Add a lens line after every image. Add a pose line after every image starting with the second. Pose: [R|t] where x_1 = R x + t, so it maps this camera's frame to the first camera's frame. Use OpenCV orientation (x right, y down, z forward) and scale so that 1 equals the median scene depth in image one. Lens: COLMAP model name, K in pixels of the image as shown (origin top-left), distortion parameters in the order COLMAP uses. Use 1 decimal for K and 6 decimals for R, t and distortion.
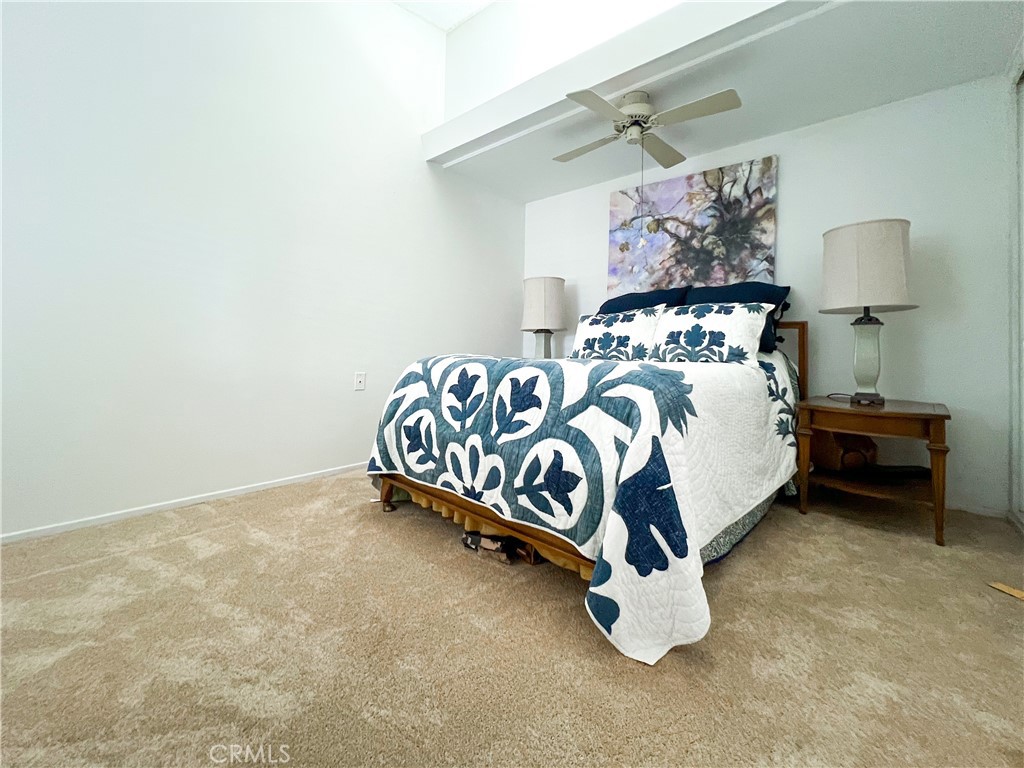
lens RADIAL K [[429.3, 0, 511.2], [0, 429.3, 345.8], [0, 0, 1]] dist [0.000031, -0.000045]
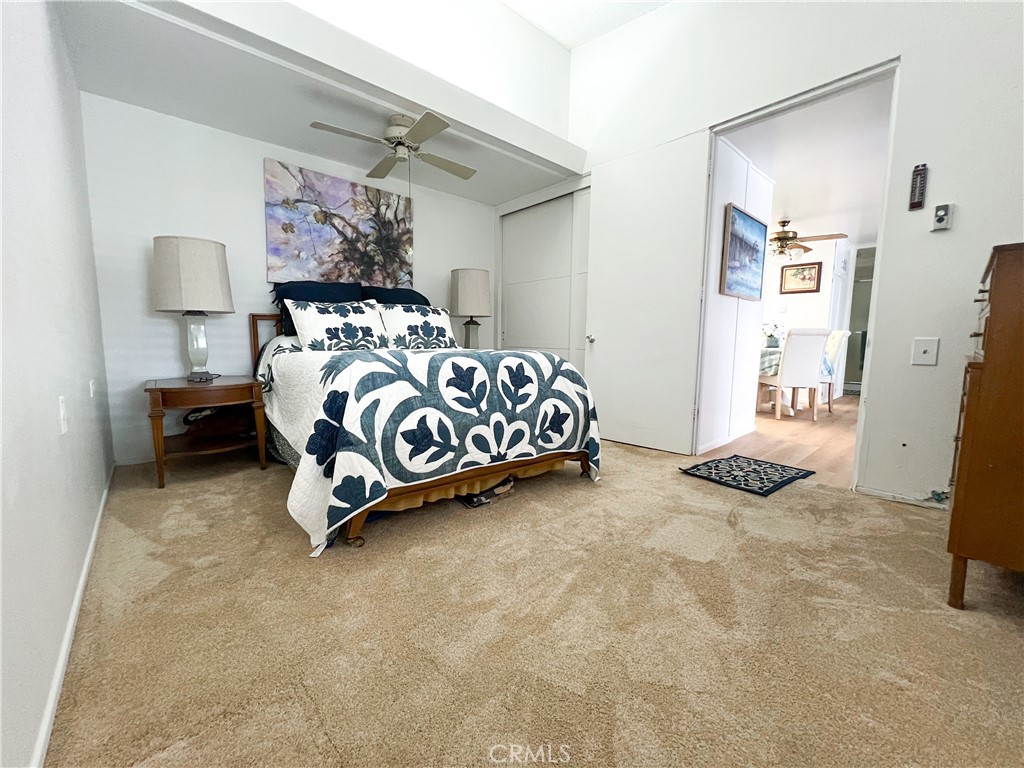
lens RADIAL K [[420.1, 0, 512.0], [0, 420.1, 384.0], [0, 0, 1]] dist [-0.000927, -0.000316]
pose [[0.127950, -0.120148, 0.984476, -0.797076], [-0.022832, 0.992015, 0.124036, -0.020240], [-0.991518, -0.038348, 0.124185, 0.496163]]
